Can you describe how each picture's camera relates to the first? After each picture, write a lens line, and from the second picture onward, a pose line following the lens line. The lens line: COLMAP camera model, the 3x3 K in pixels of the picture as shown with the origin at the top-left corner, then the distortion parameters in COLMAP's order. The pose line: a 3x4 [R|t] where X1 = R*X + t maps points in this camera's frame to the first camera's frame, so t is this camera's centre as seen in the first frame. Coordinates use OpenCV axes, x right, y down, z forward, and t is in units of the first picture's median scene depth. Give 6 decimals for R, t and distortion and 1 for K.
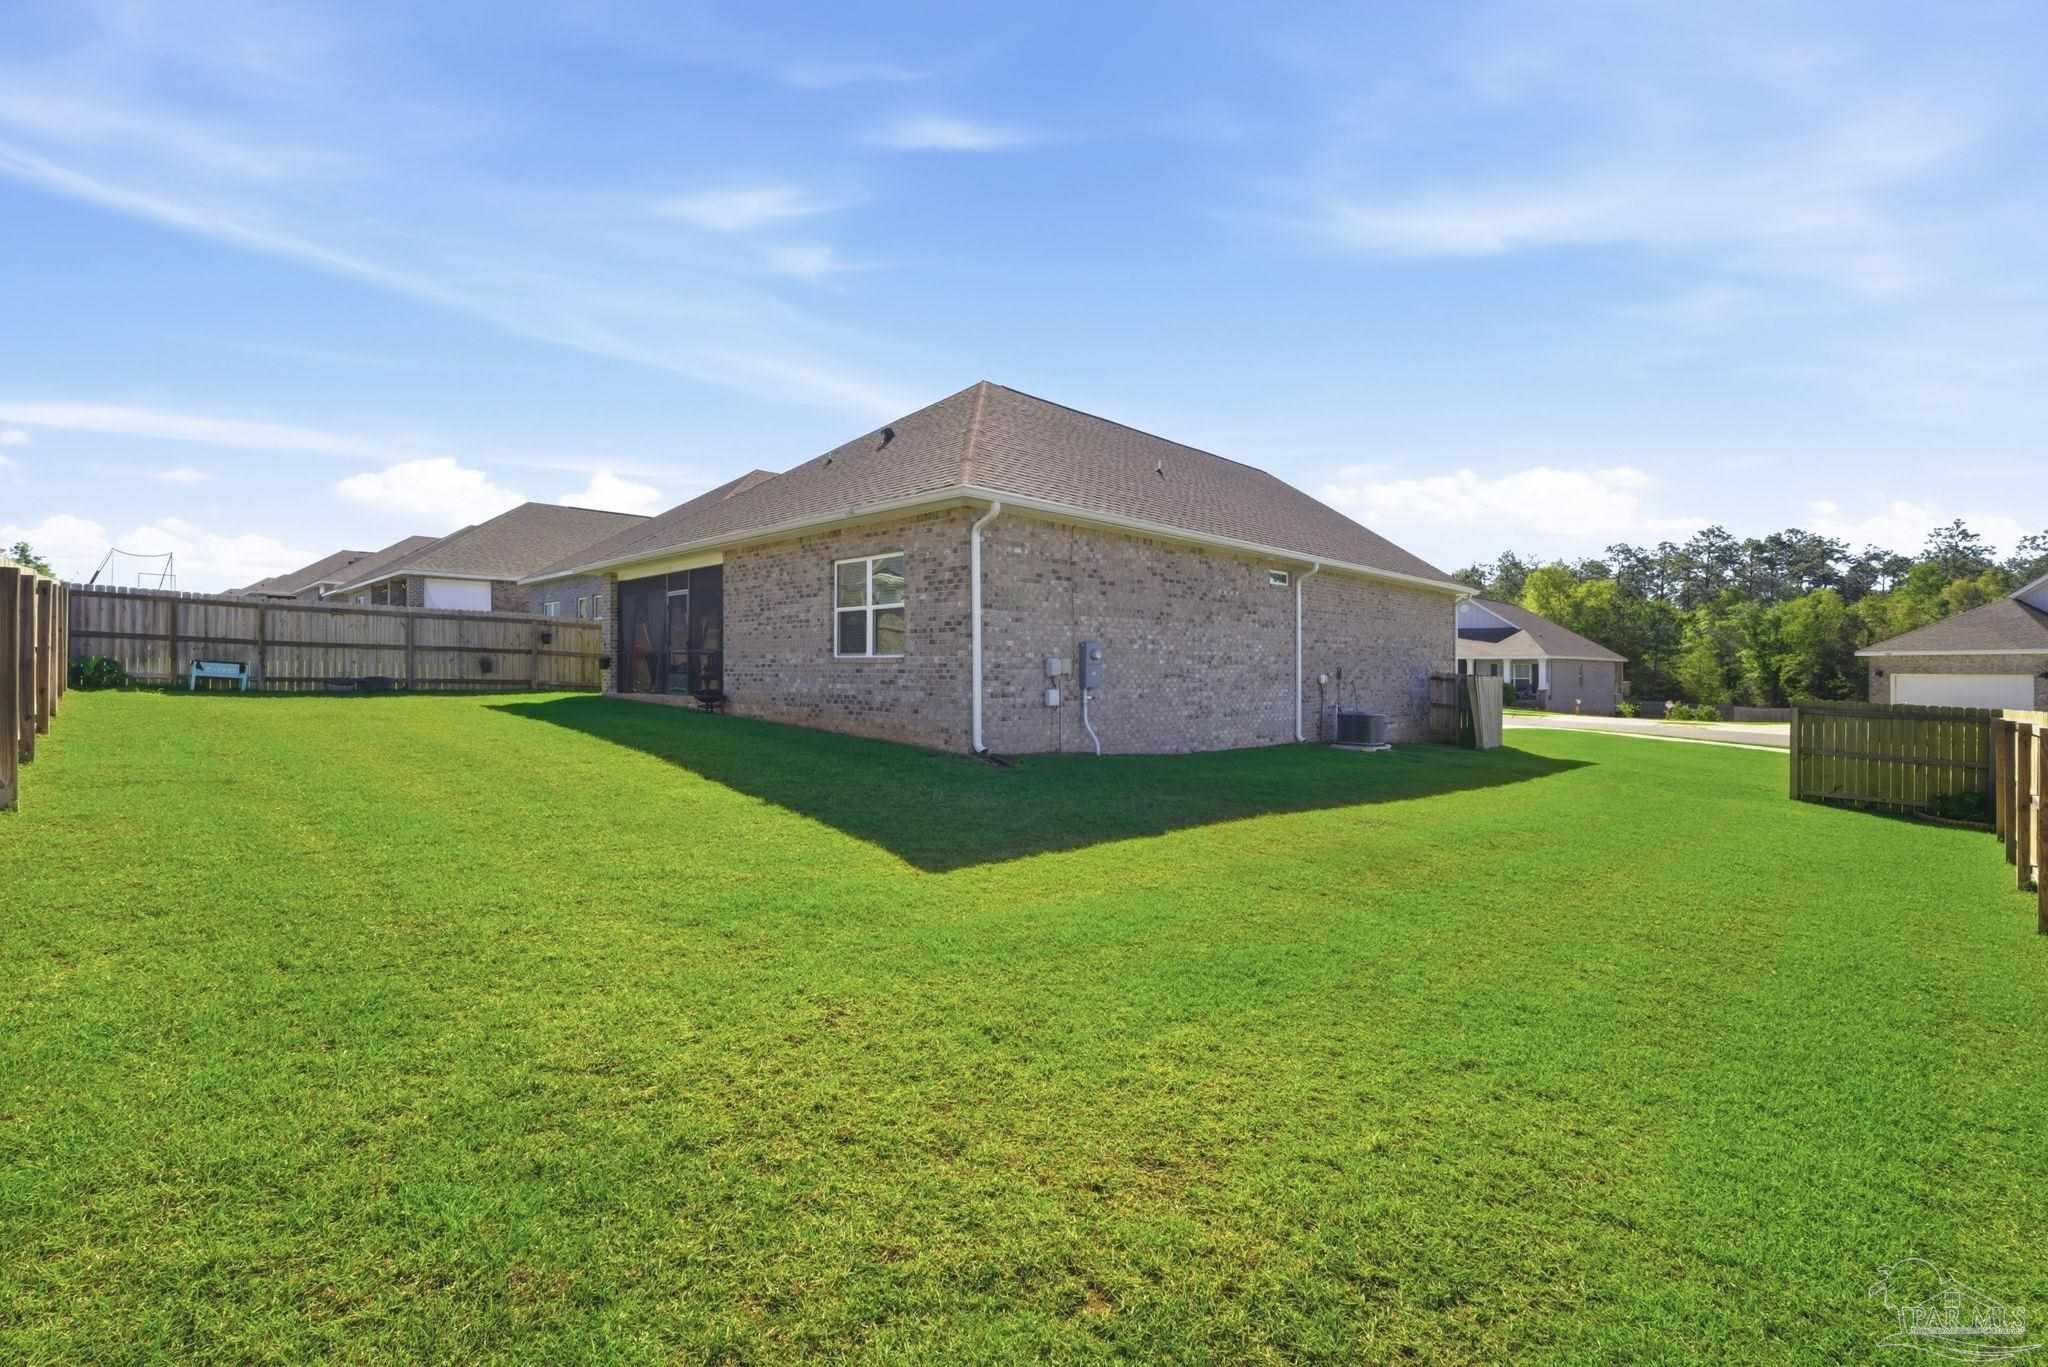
lens RADIAL K [[889.6, 0, 1032.9], [0, 889.6, 666.1], [0, 0, 1]] dist [-0.013459, 0.003706]
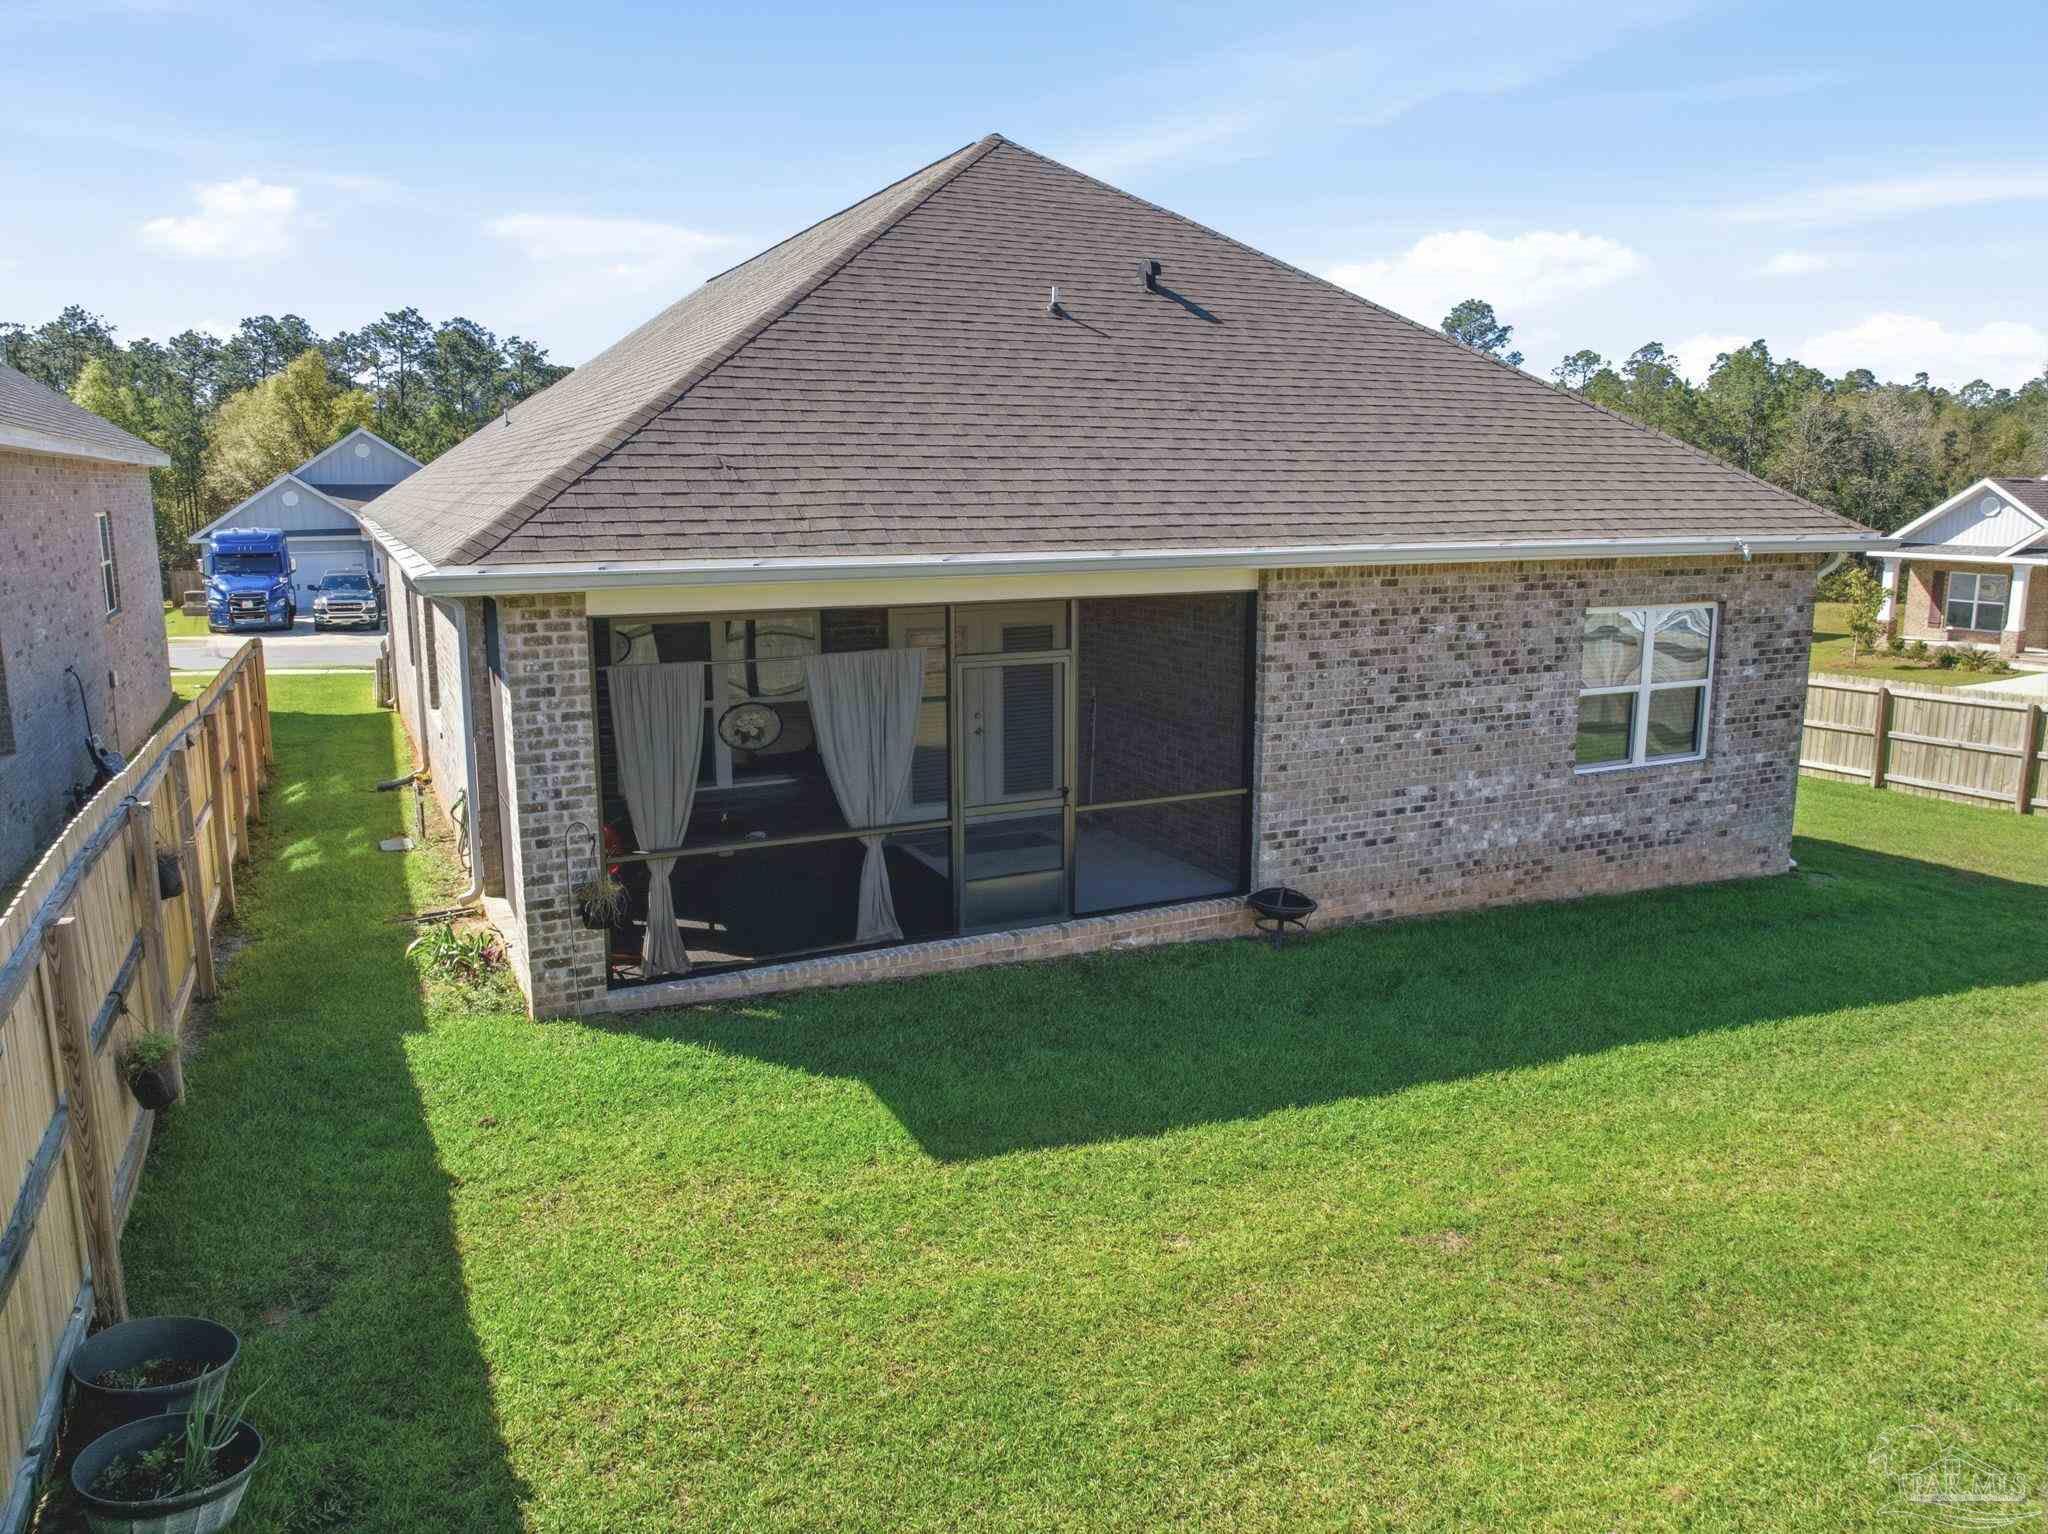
lens RADIAL K [[1441.8, 0, 1021.8], [0, 1441.8, 753.8], [0, 0, 1]] dist [-0.039273, -0.000673]
pose [[0.356011, -0.175308, 0.917891, -1.129026], [-0.001318, 0.982150, 0.188092, -0.185555], [-0.934481, -0.068173, 0.349425, 0.941083]]
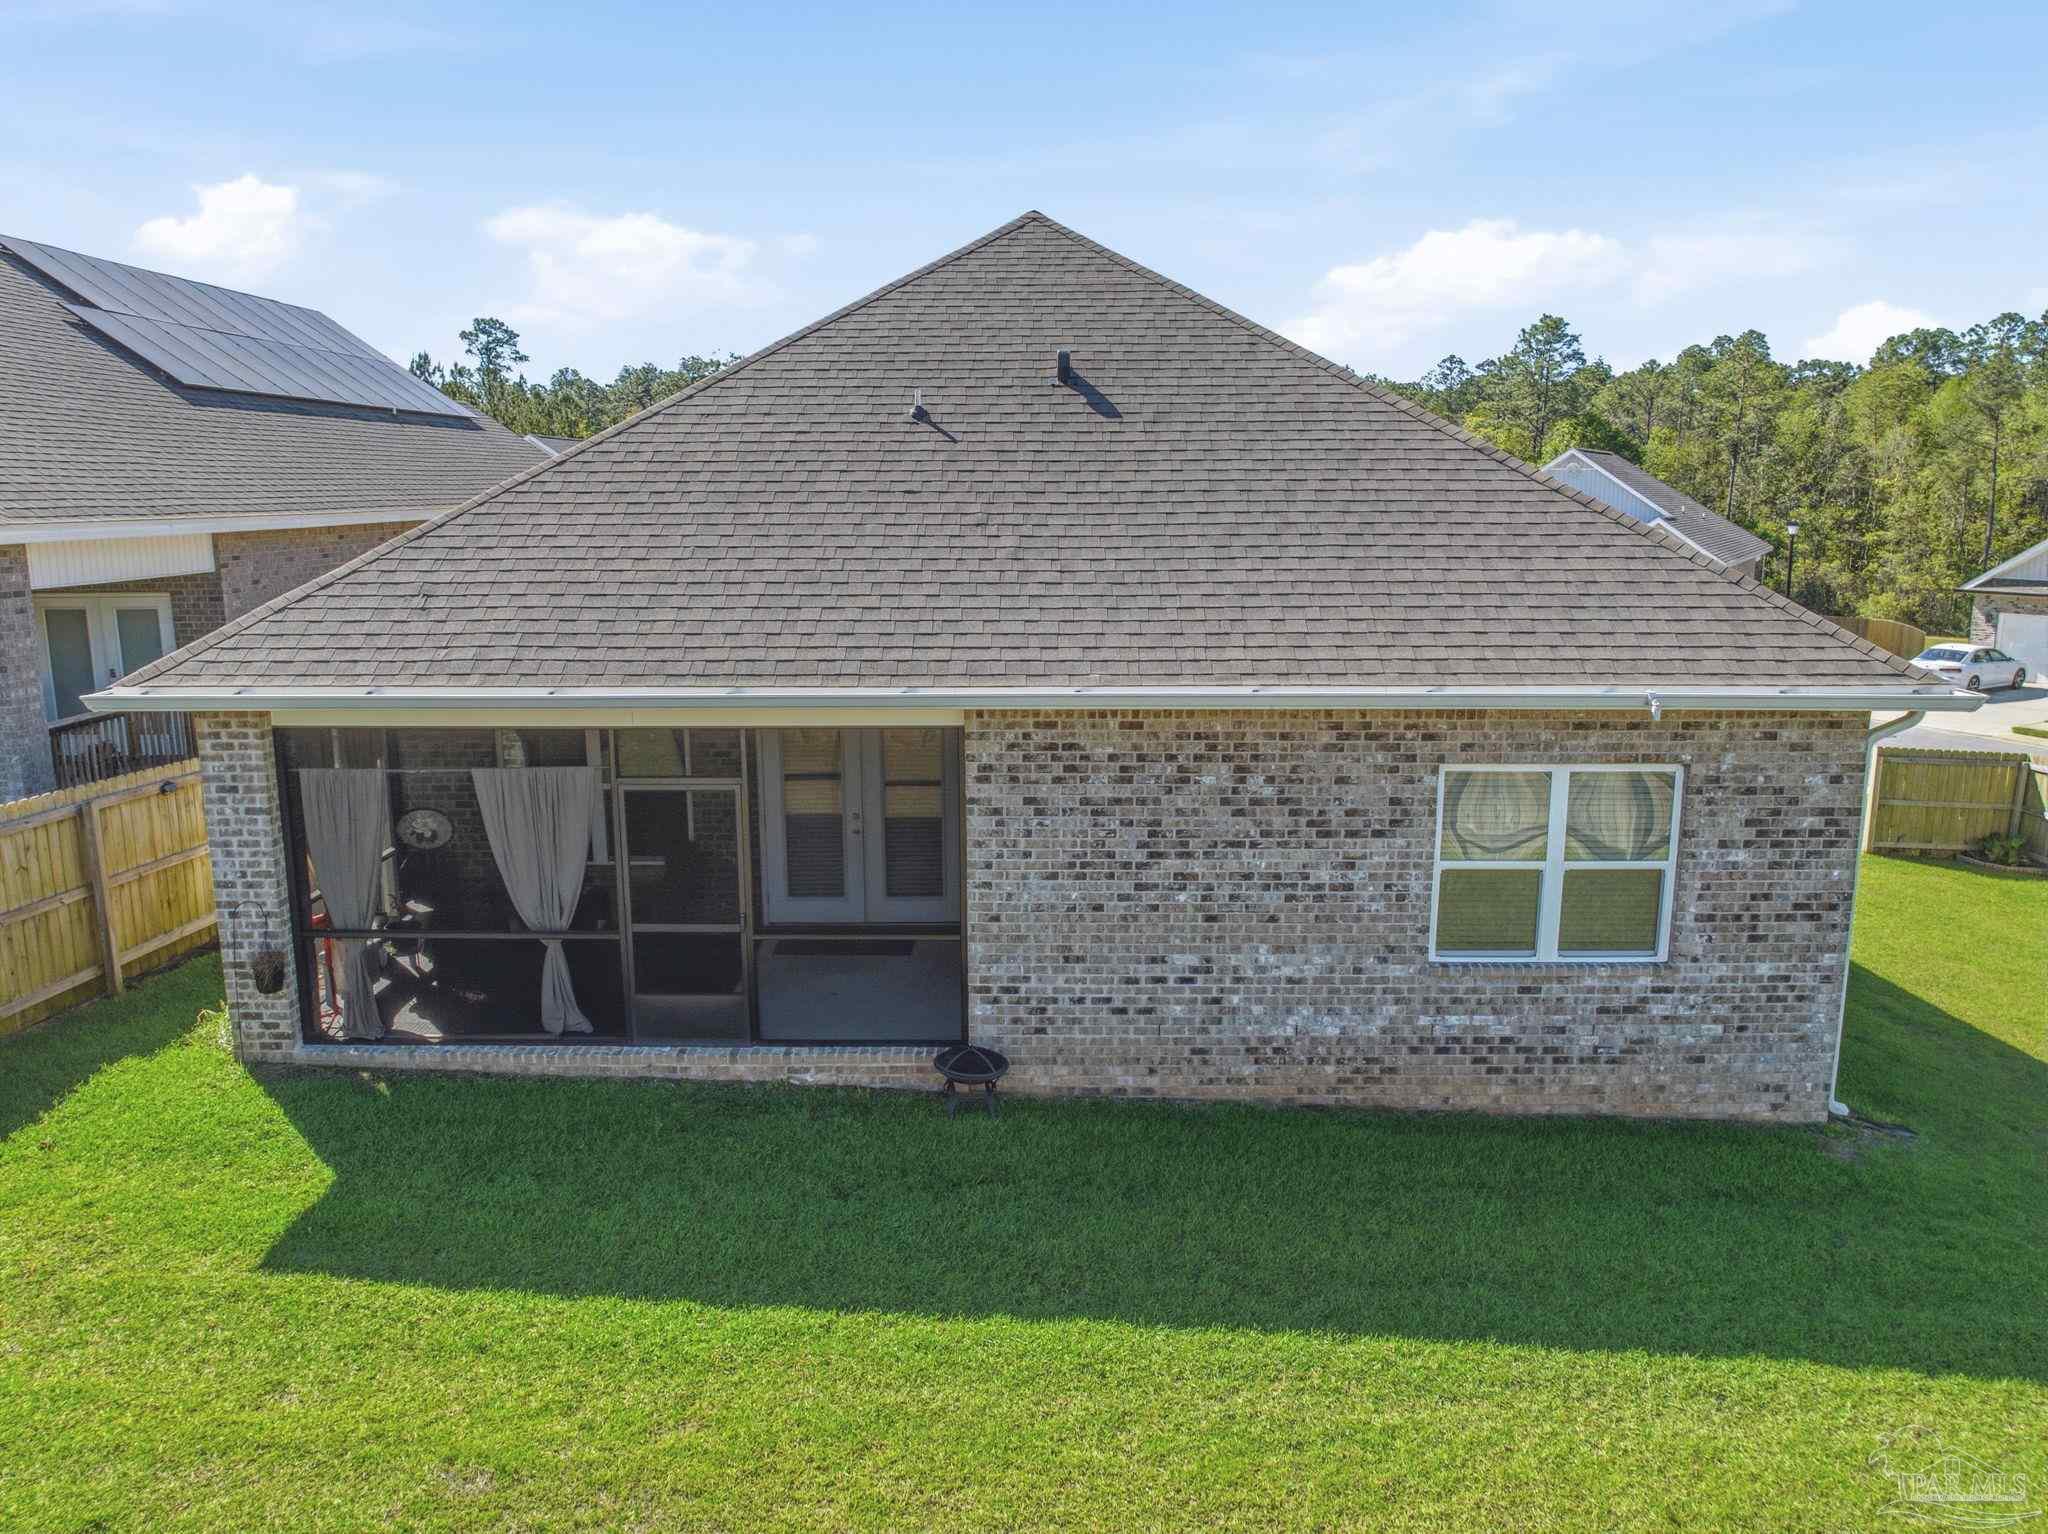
lens RADIAL K [[1441.8, 0, 1023.9], [0, 1441.8, 753.4], [0, 0, 1]] dist [-0.039273, -0.000673]
pose [[0.732182, -0.127683, 0.669034, -0.827075], [0.000395, 0.982351, 0.187047, -0.246877], [-0.681109, -0.136688, 0.719310, 0.566727]]
